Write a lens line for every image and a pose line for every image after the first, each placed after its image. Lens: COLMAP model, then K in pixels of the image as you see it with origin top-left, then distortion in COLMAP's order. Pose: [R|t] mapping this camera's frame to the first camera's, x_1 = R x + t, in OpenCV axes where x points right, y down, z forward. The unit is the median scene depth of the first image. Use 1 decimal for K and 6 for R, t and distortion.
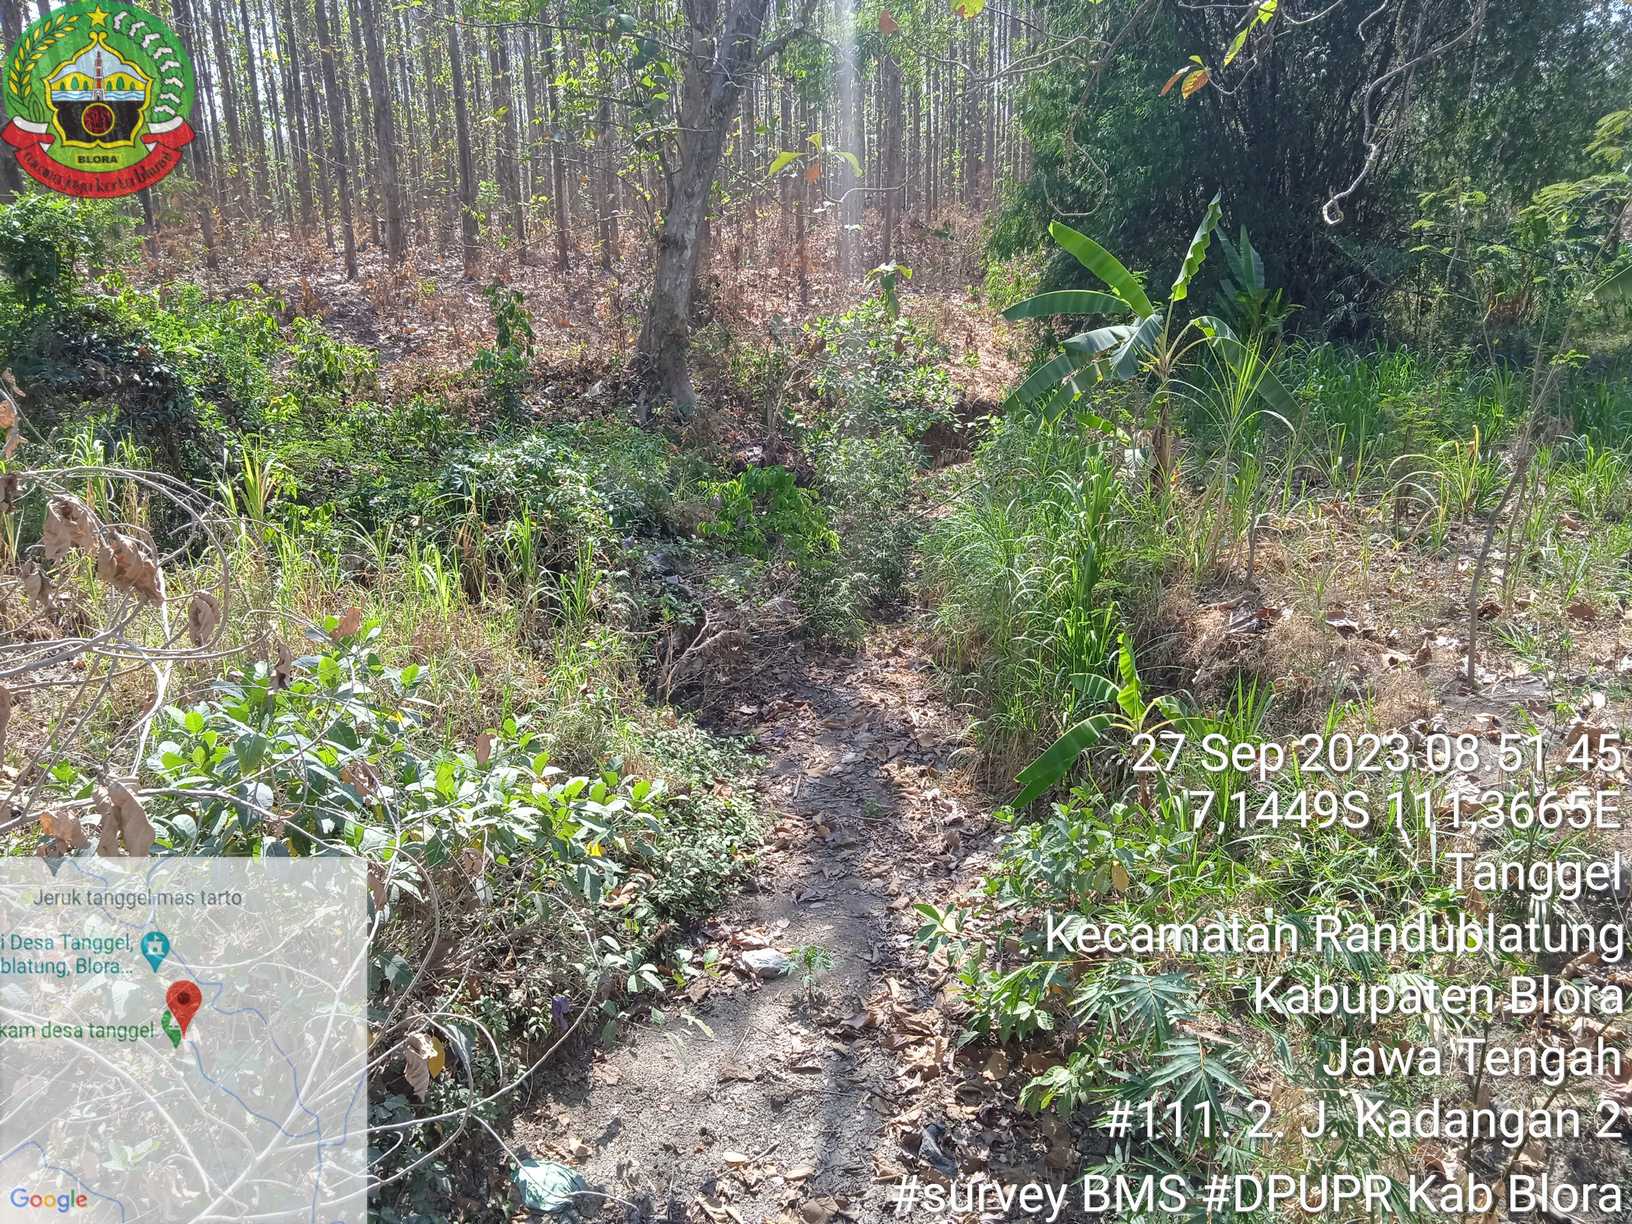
lens RADIAL K [[1335.2, 0, 808.3], [0, 1335.2, 616.9], [0, 0, 1]] dist [0.045307, -0.047734]
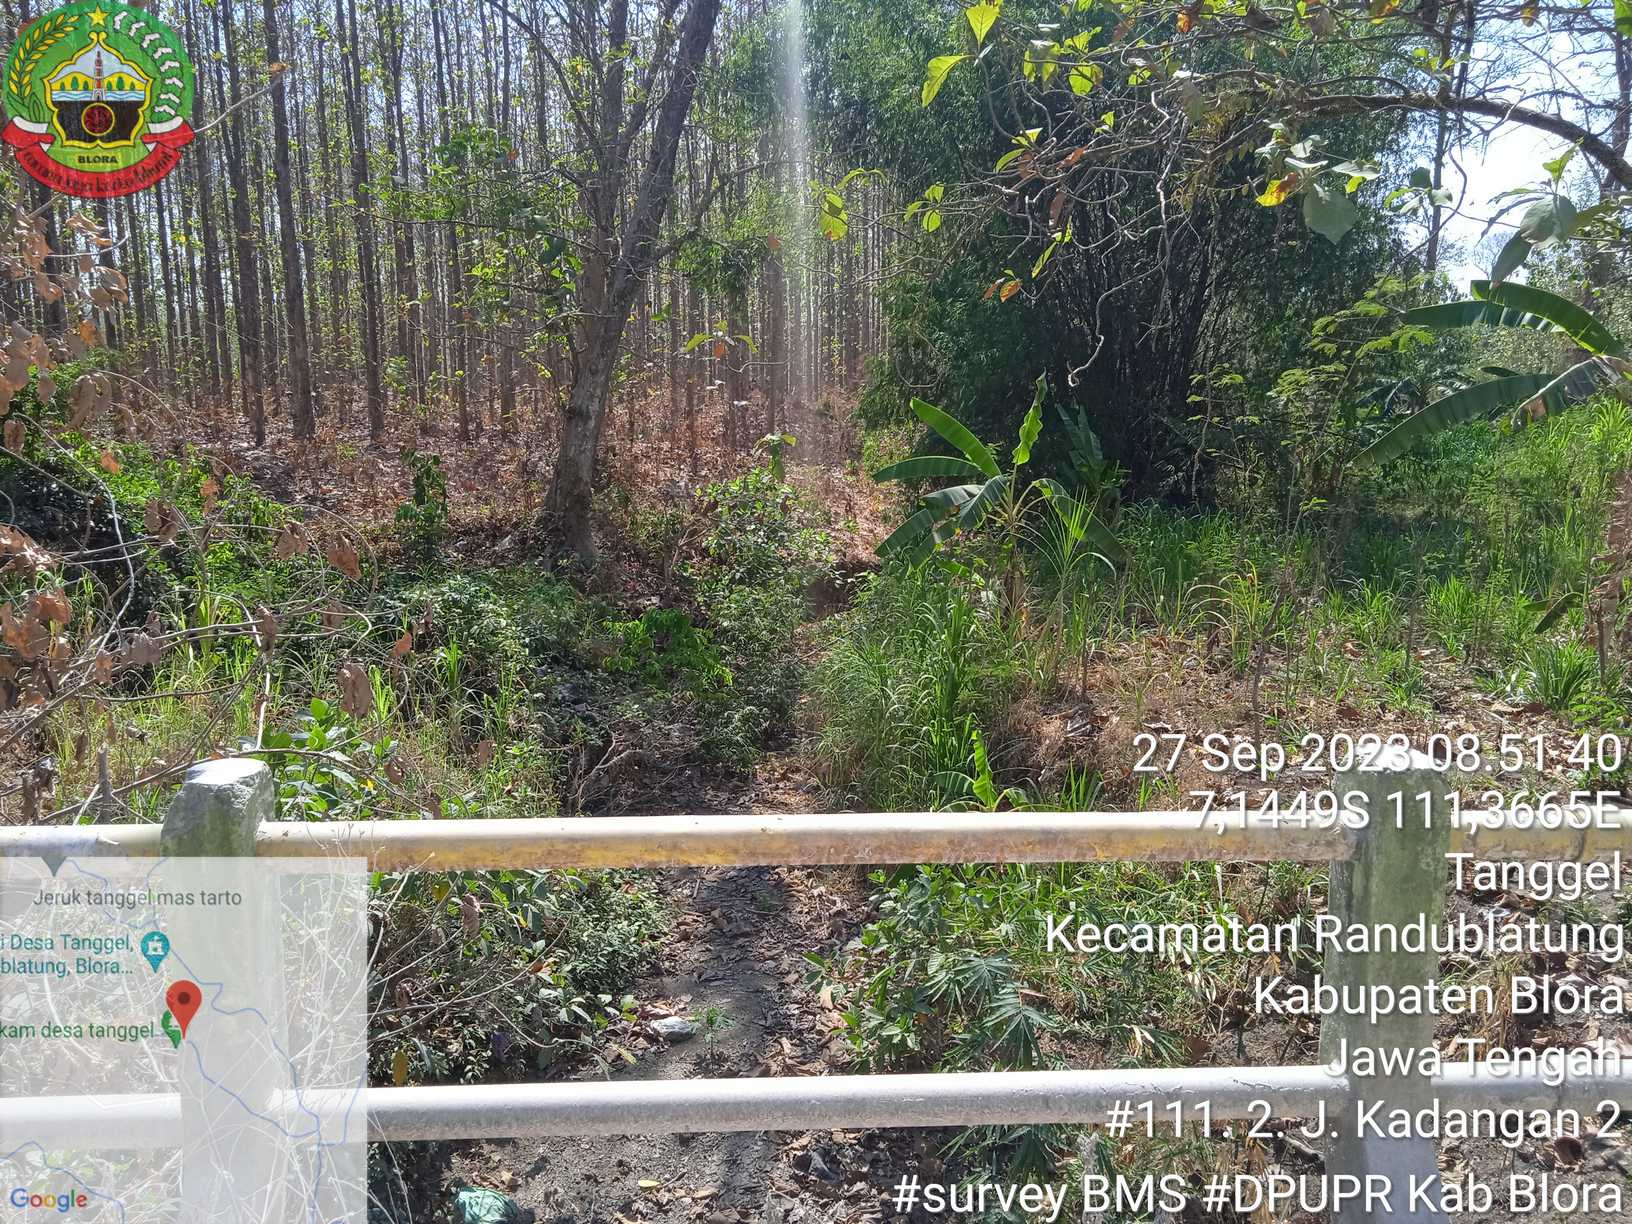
lens RADIAL K [[1335.2, 0, 818.9], [0, 1335.2, 614.2], [0, 0, 1]] dist [0.045307, -0.047734]
pose [[0.995682, -0.001819, 0.092817, -0.010147], [0.013926, 0.991422, -0.129958, 0.048539], [-0.091785, 0.130689, 0.987166, -0.134343]]
